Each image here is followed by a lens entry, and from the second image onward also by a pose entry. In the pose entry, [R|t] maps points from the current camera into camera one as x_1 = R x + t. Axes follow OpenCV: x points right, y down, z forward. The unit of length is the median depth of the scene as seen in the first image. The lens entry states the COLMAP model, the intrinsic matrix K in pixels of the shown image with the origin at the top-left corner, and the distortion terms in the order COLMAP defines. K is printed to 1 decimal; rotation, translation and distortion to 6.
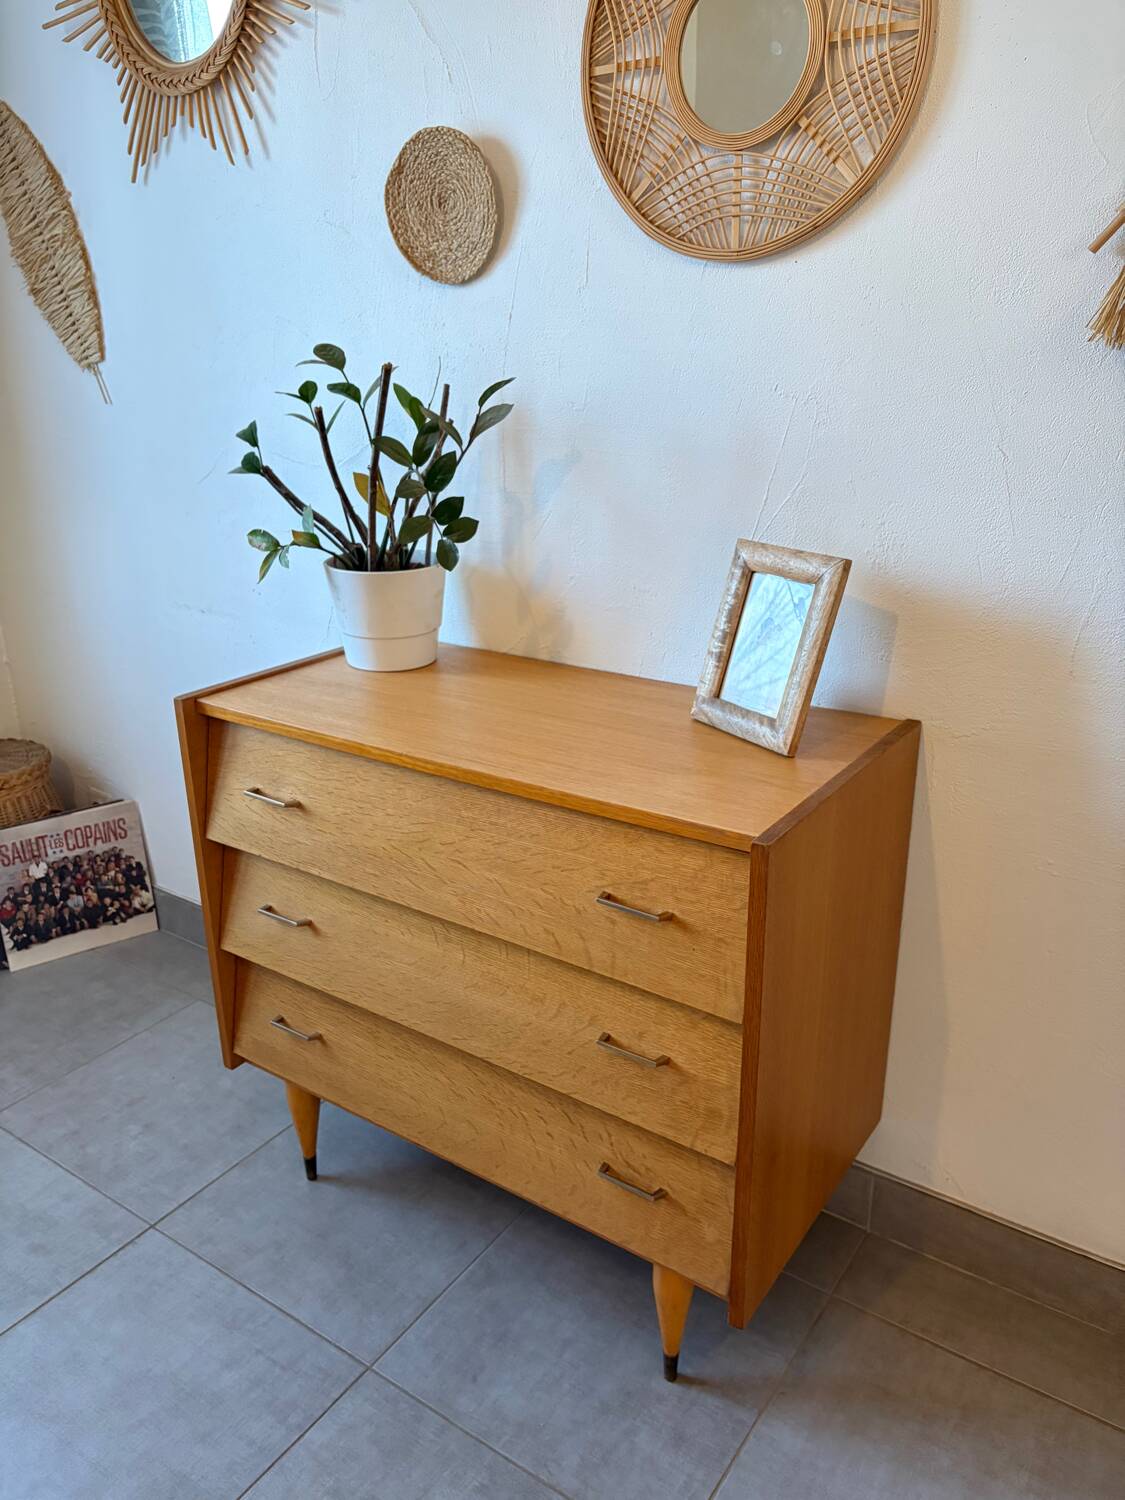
lens RADIAL K [[1136.1, 0, 551.9], [0, 1136.1, 754.4], [0, 0, 1]] dist [0.052825, -0.062384]
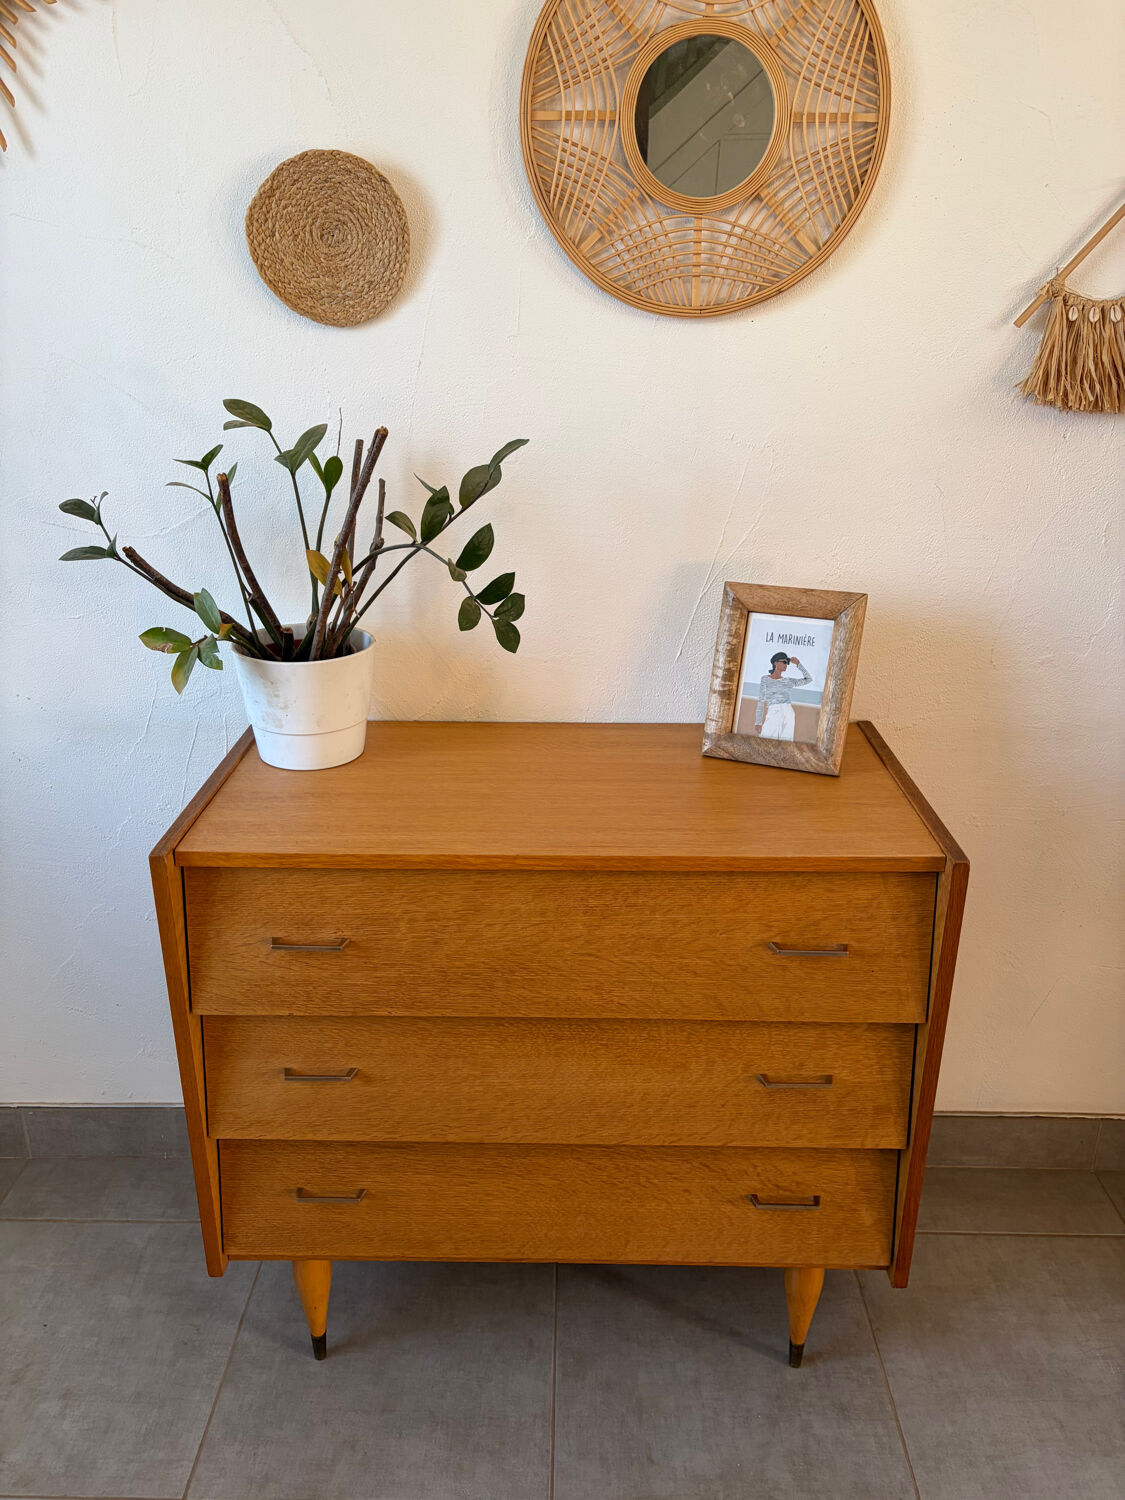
lens RADIAL K [[1127.9, 0, 554.8], [0, 1127.9, 758.4], [0, 0, 1]] dist [0.056782, -0.066987]
pose [[0.828286, -0.193283, 0.525913, -0.501522], [0.181466, 0.980565, 0.074577, -0.124045], [-0.530106, 0.033664, 0.847263, 0.185101]]
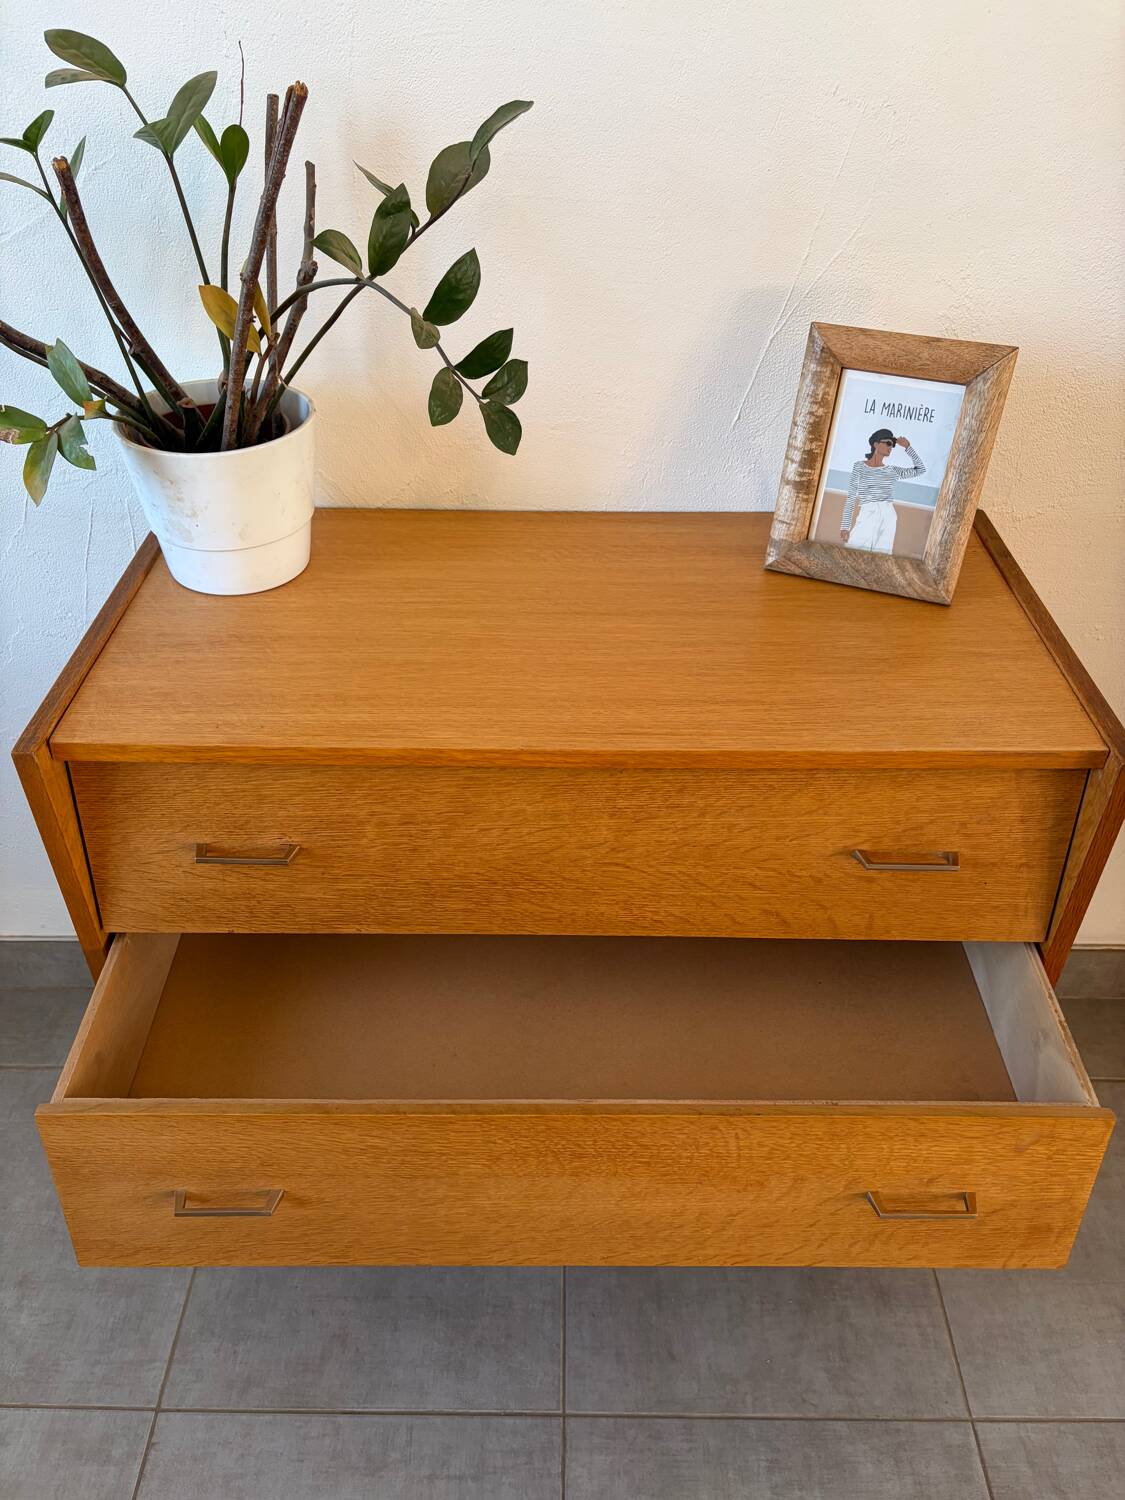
lens RADIAL K [[1129.0, 0, 555.9], [0, 1129.0, 751.4], [0, 0, 1]] dist [0.053696, -0.065926]
pose [[0.824114, -0.332998, 0.458201, -0.368465], [0.180517, 0.921163, 0.344780, -0.198390], [-0.536888, -0.201425, 0.819255, 0.392551]]
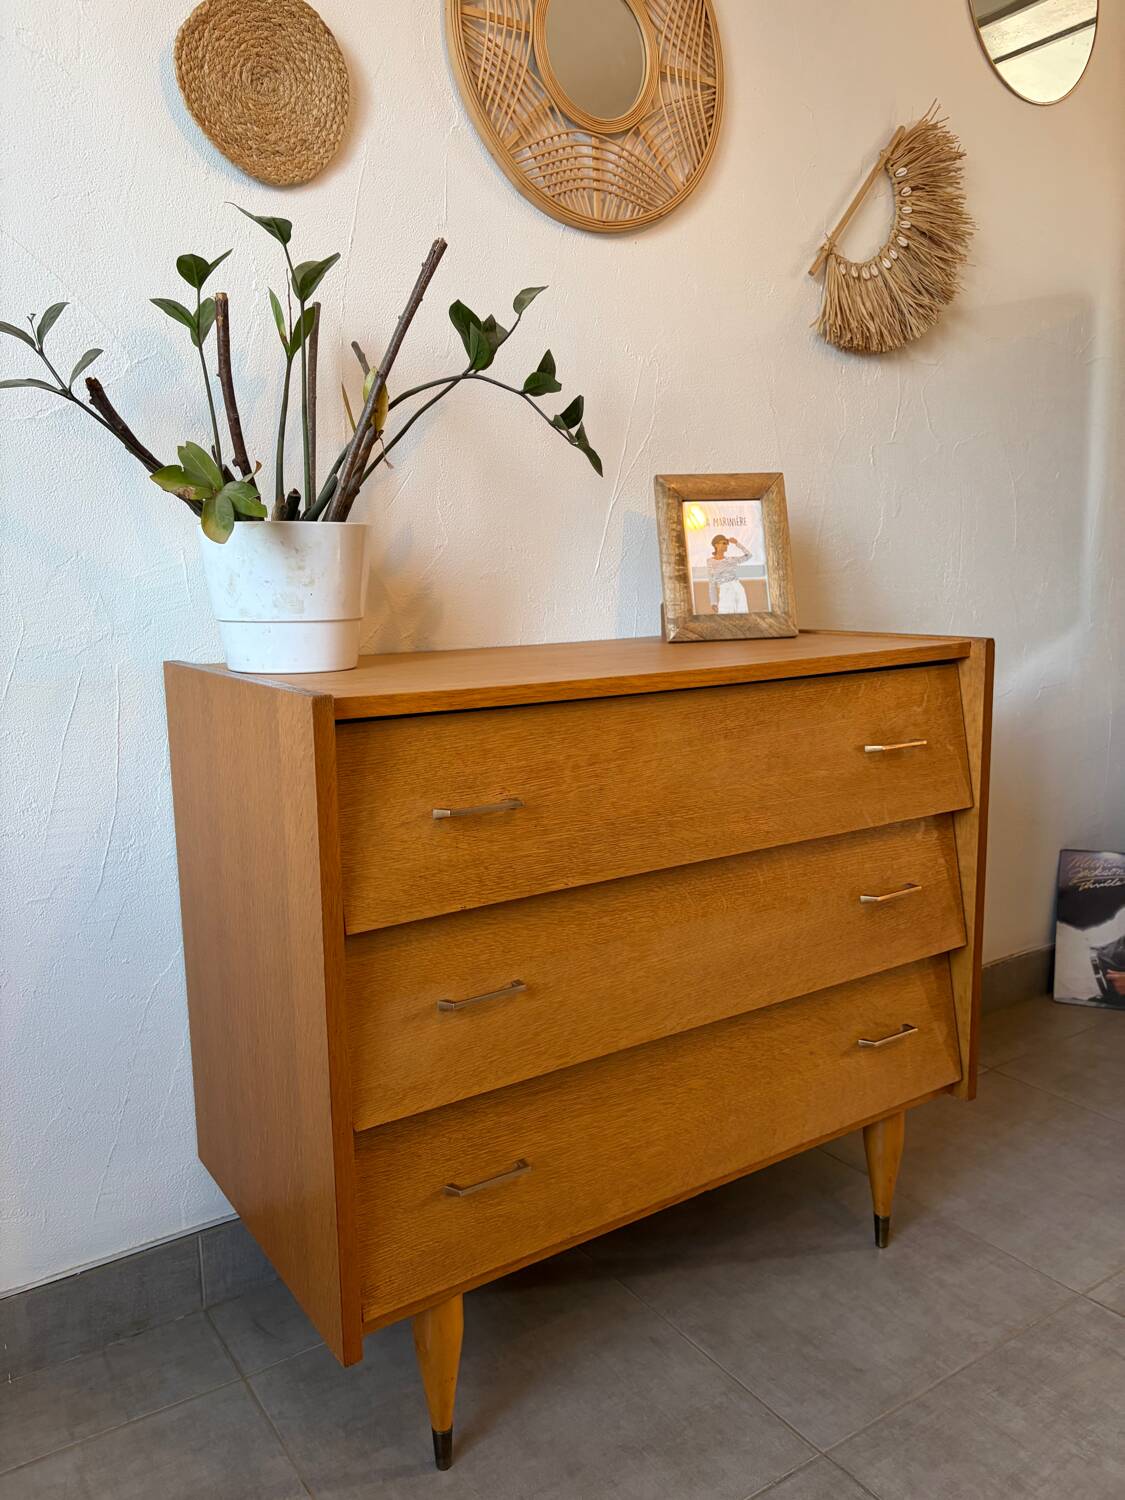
lens RADIAL K [[1136.1, 0, 551.9], [0, 1136.1, 754.4], [0, 0, 1]] dist [0.052825, -0.062384]
pose [[0.366303, -0.144028, 0.919281, -0.836257], [0.337686, 0.941170, 0.012901, 0.013157], [-0.867058, 0.305703, 0.393390, 0.674229]]
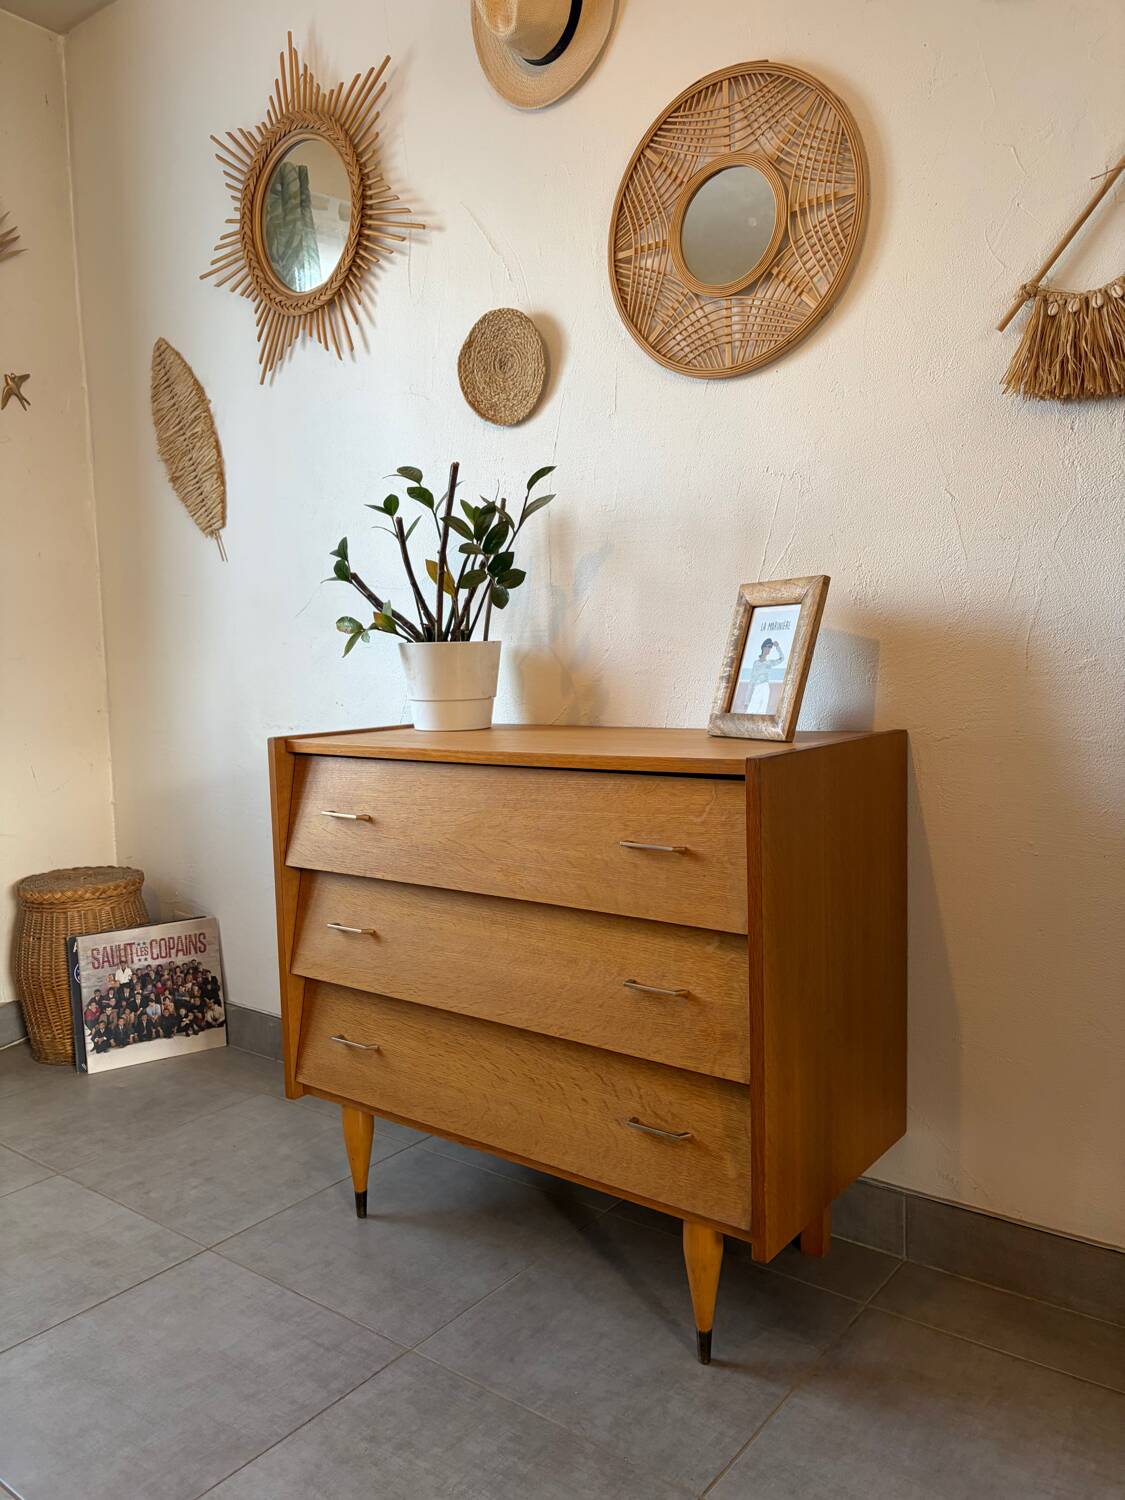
lens RADIAL K [[1127.9, 0, 554.8], [0, 1127.9, 758.4], [0, 0, 1]] dist [0.056782, -0.066987]
pose [[0.998549, -0.007020, -0.053398, 0.027341], [-0.006727, 0.967445, -0.252994, 0.266337], [0.053435, 0.252986, 0.965993, -0.107525]]
